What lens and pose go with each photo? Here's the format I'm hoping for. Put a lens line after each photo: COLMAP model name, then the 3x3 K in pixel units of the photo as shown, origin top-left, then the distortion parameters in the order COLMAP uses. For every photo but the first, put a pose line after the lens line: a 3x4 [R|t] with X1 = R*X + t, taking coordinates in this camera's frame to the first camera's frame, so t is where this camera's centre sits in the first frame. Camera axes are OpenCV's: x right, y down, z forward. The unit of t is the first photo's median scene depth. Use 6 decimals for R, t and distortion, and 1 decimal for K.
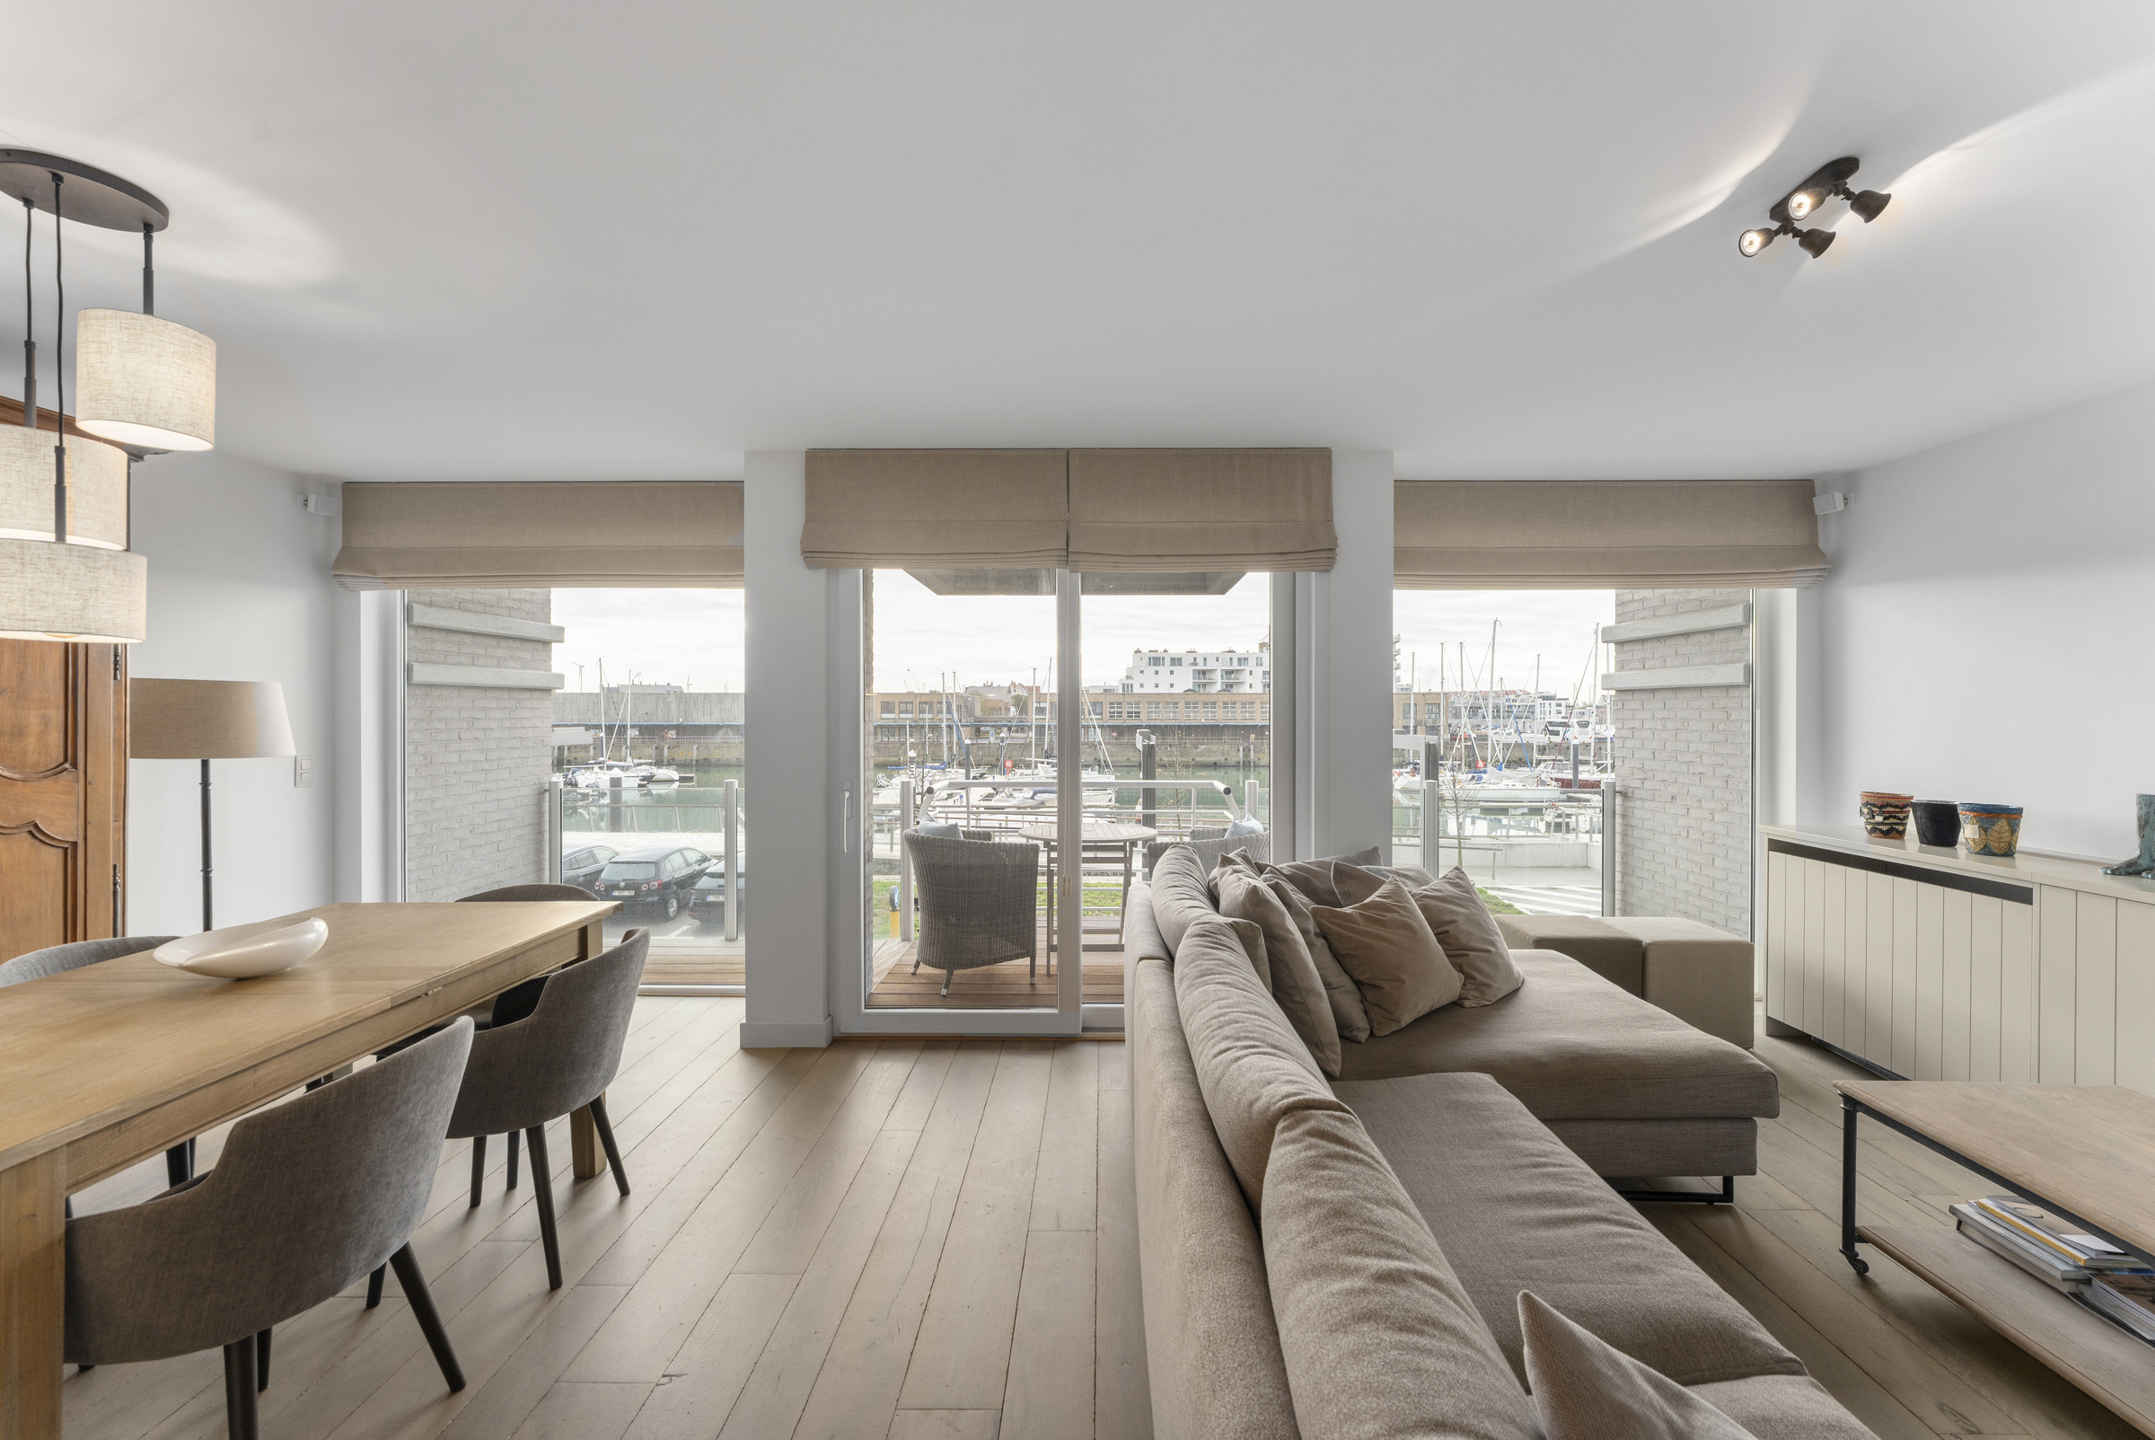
lens RADIAL K [[887.7, 0, 1084.5], [0, 887.7, 717.7], [0, 0, 1]] dist [0.000478, -0.000185]
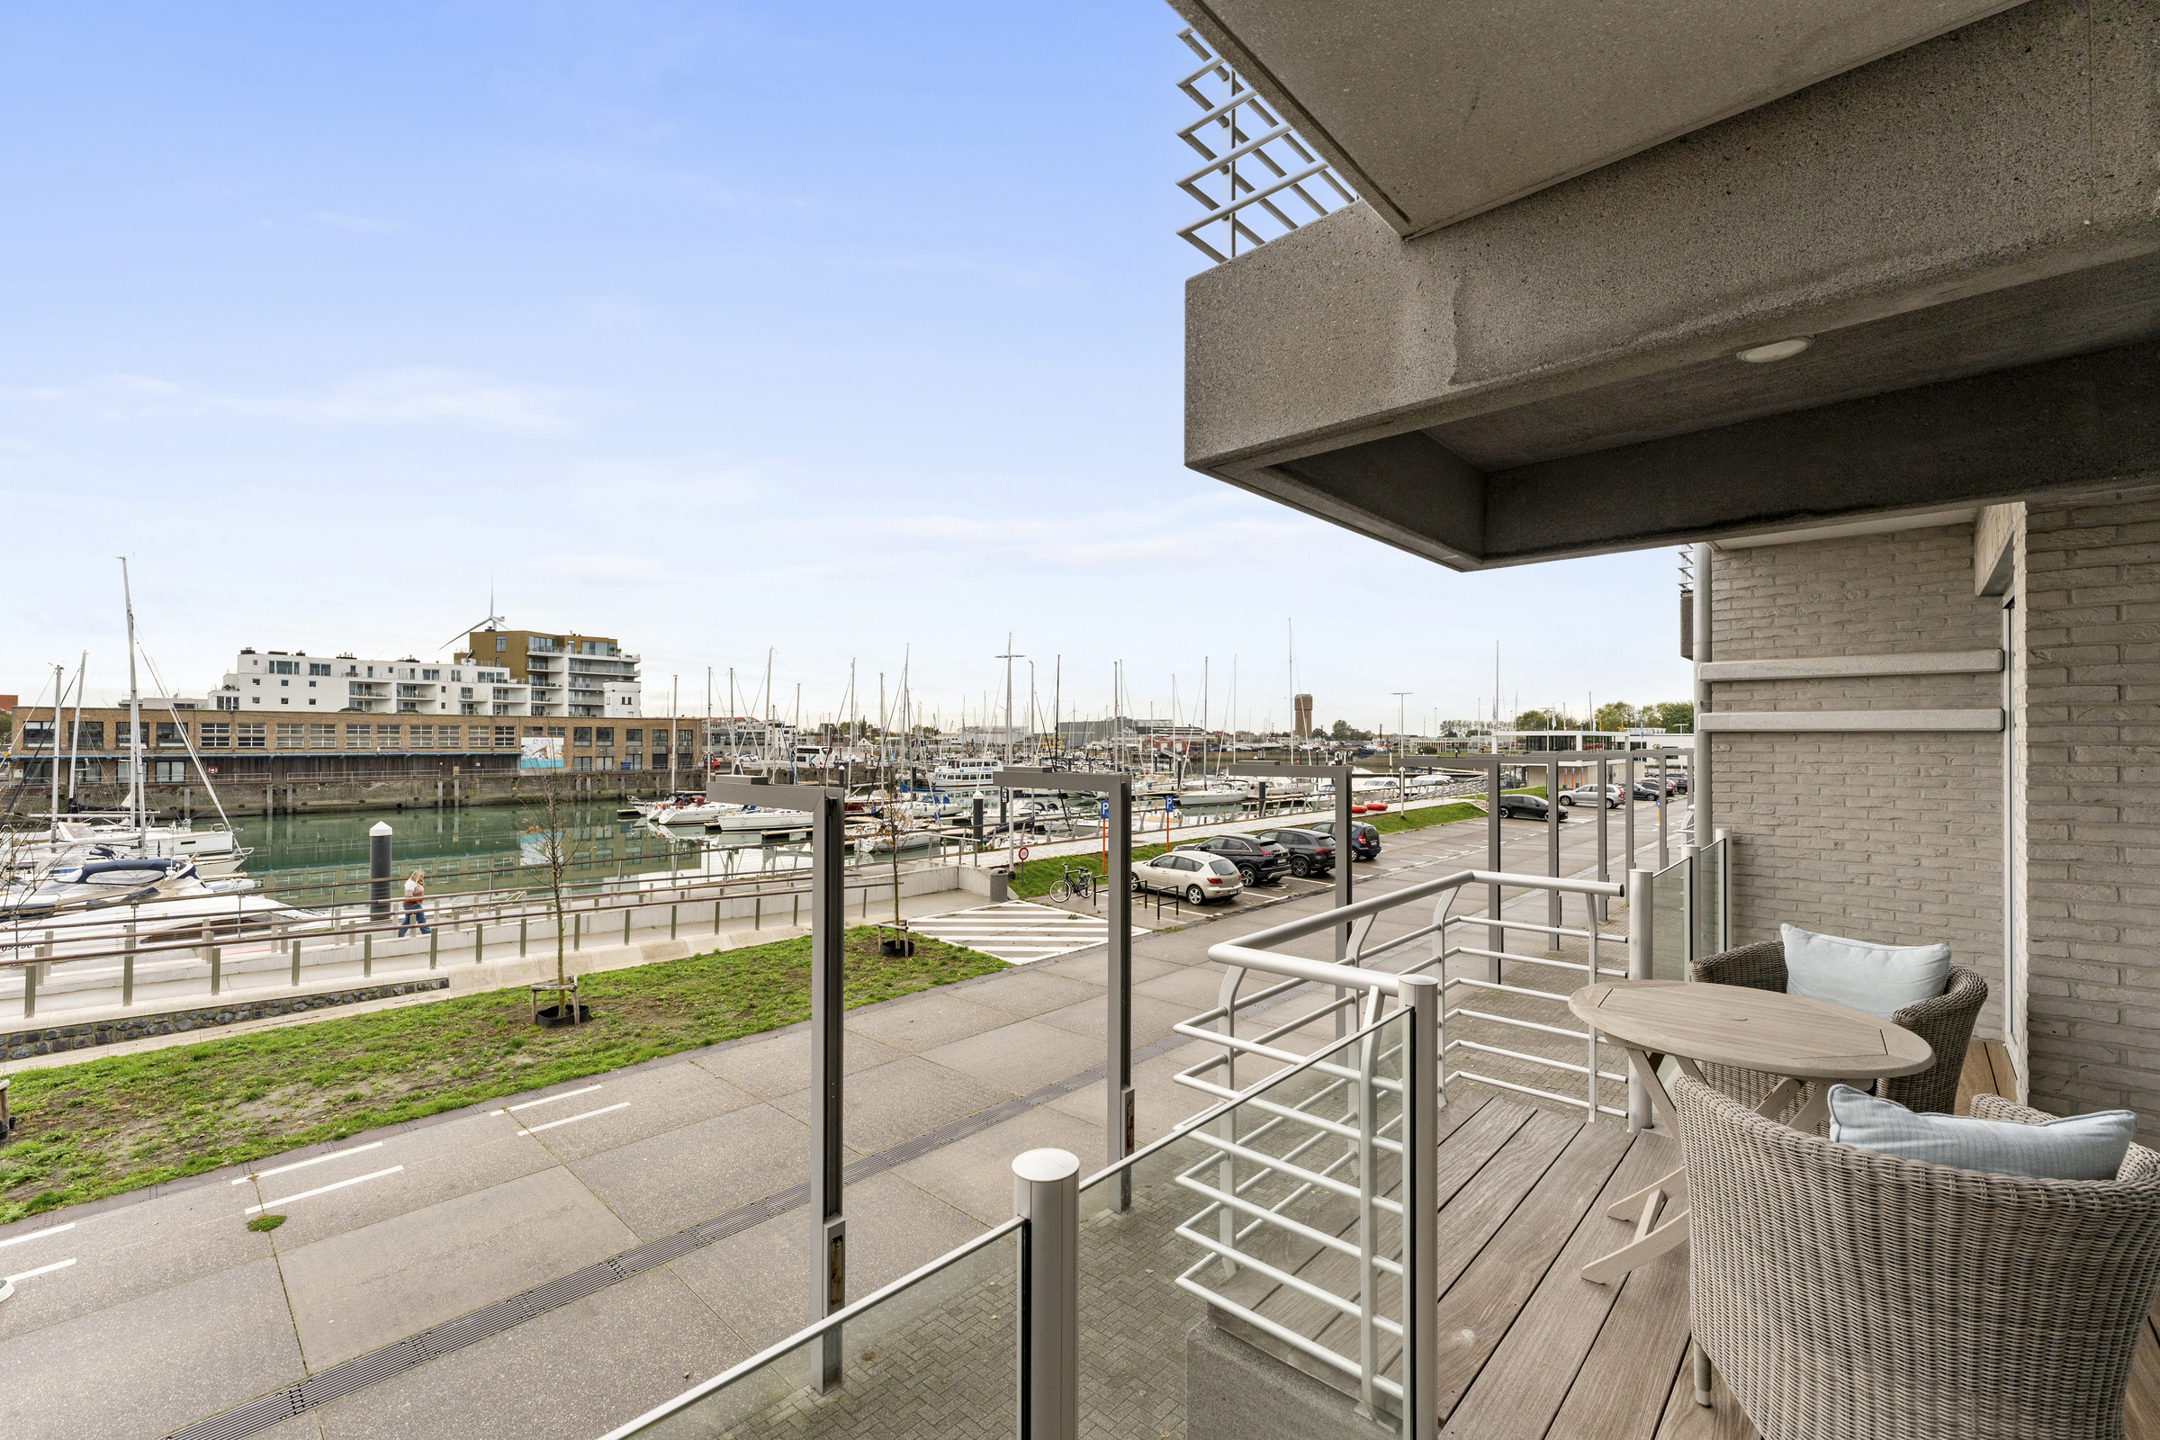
lens RADIAL K [[889.8, 0, 1064.6], [0, 889.8, 730.1], [0, 0, 1]] dist [0.000478, -0.000185]
pose [[0.673596, 0.009123, 0.739043, -0.801816], [0.002022, 0.999897, -0.014186, -0.028933], [-0.739097, 0.011050, 0.673509, 1.227044]]
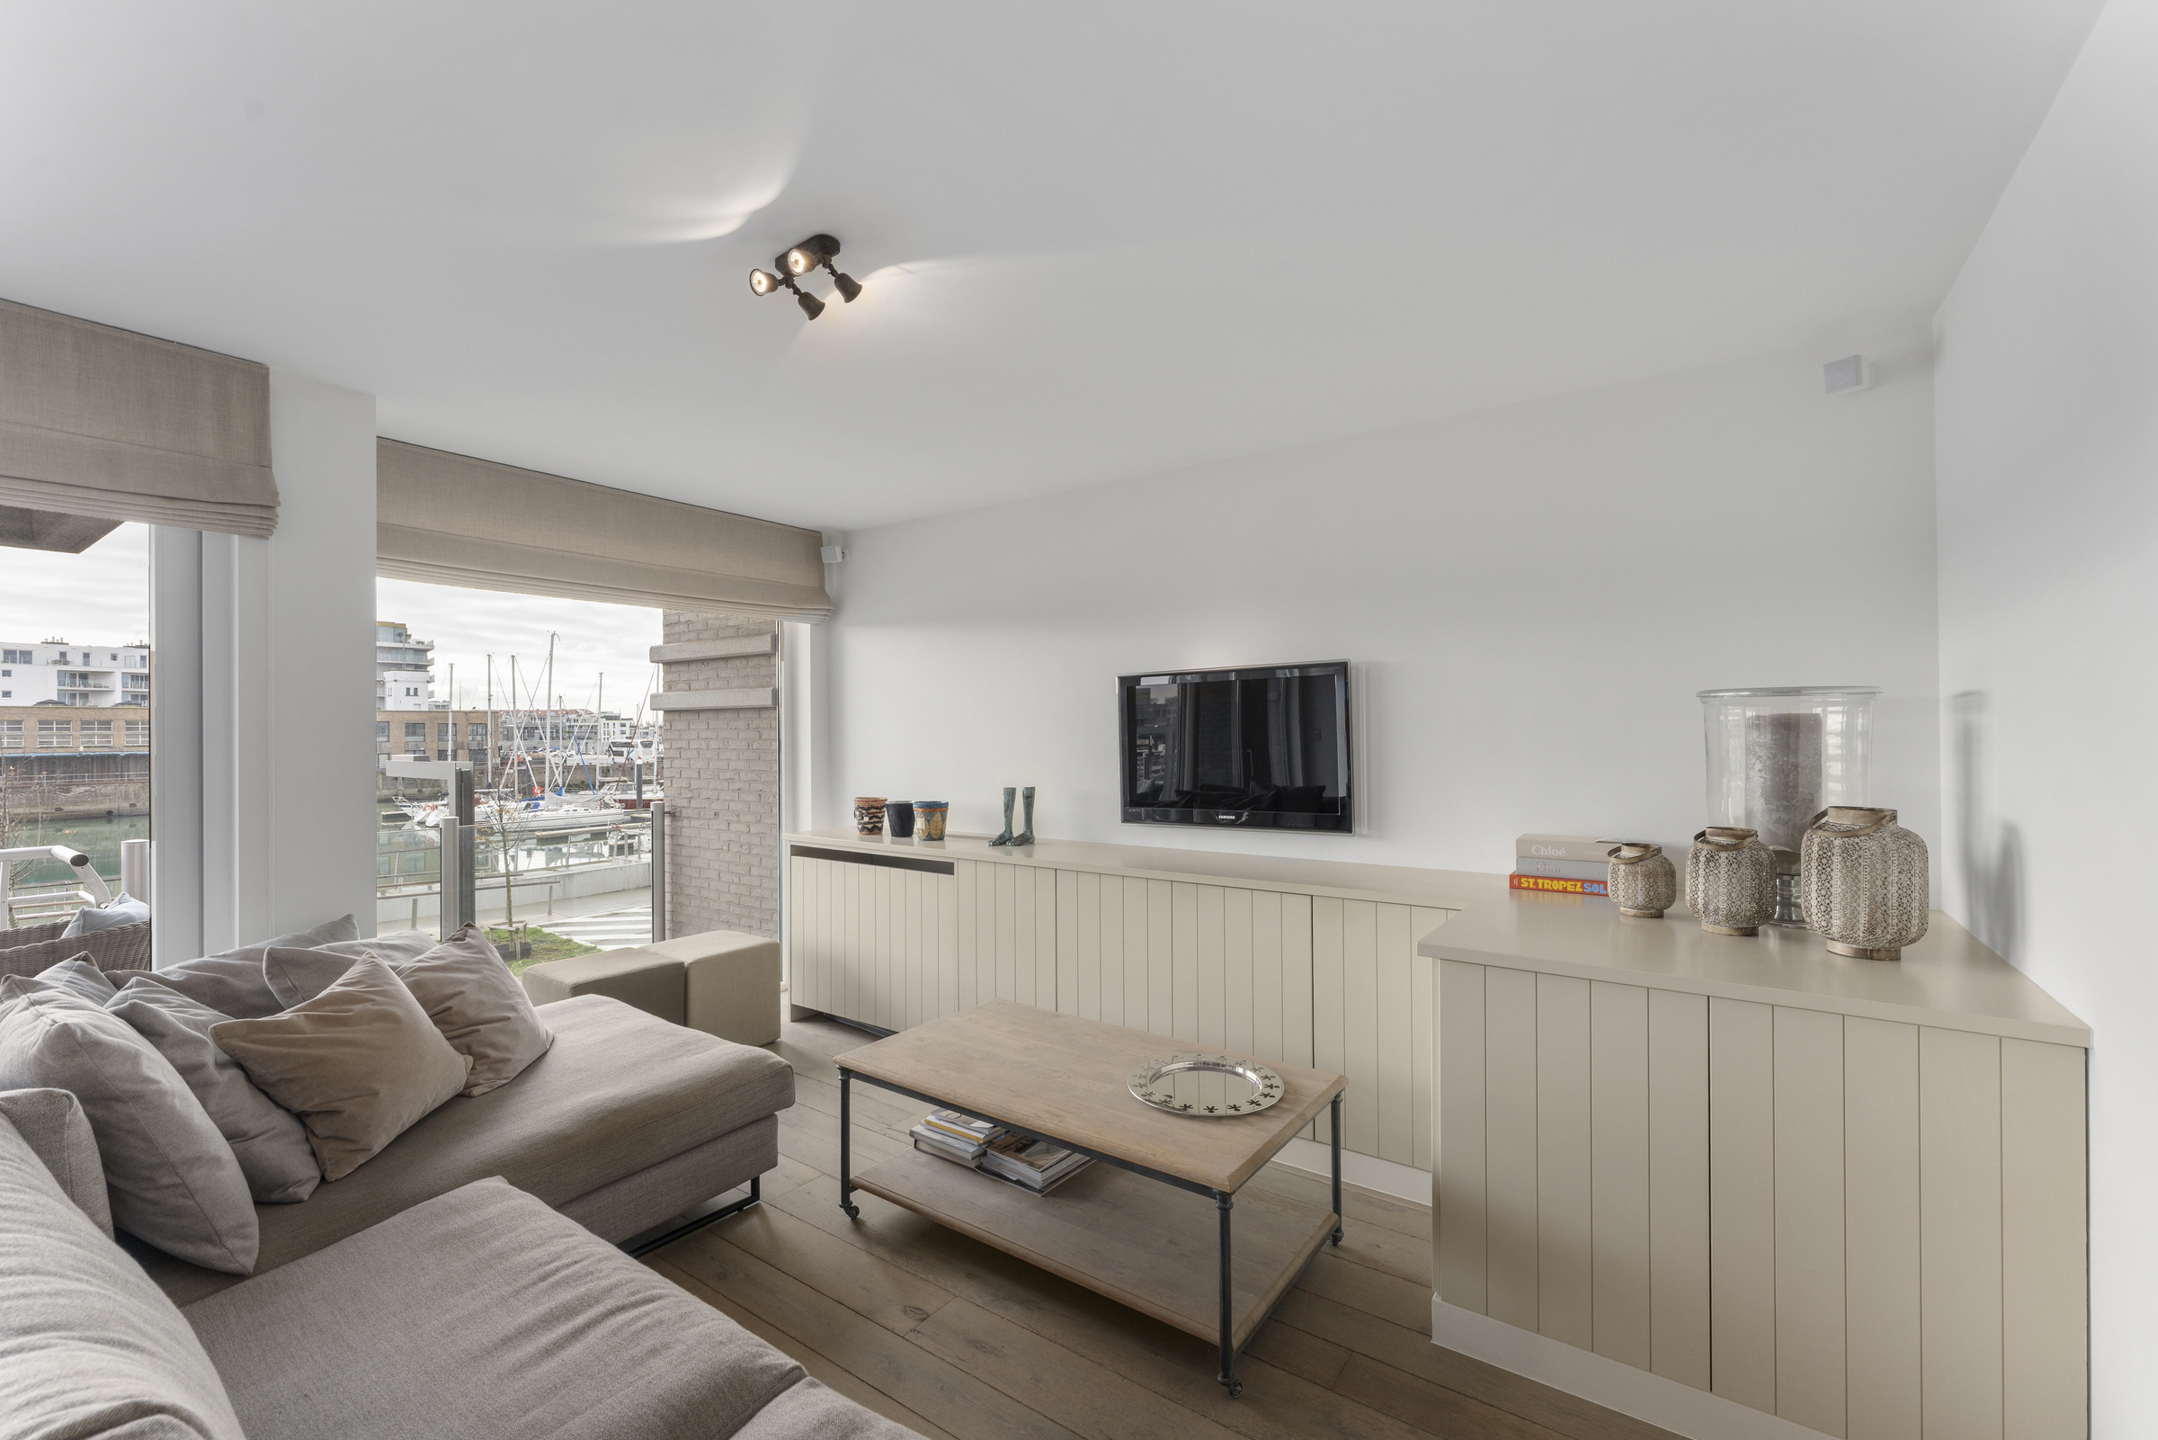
lens RADIAL K [[888.9, 0, 1106.0], [0, 888.9, 723.8], [0, 0, 1]] dist [0.000478, -0.000185]
pose [[0.551004, 0.001422, 0.834502, 0.051771], [0.011670, 0.999888, -0.009410, -0.001373], [-0.834421, 0.014924, 0.550925, 0.046423]]
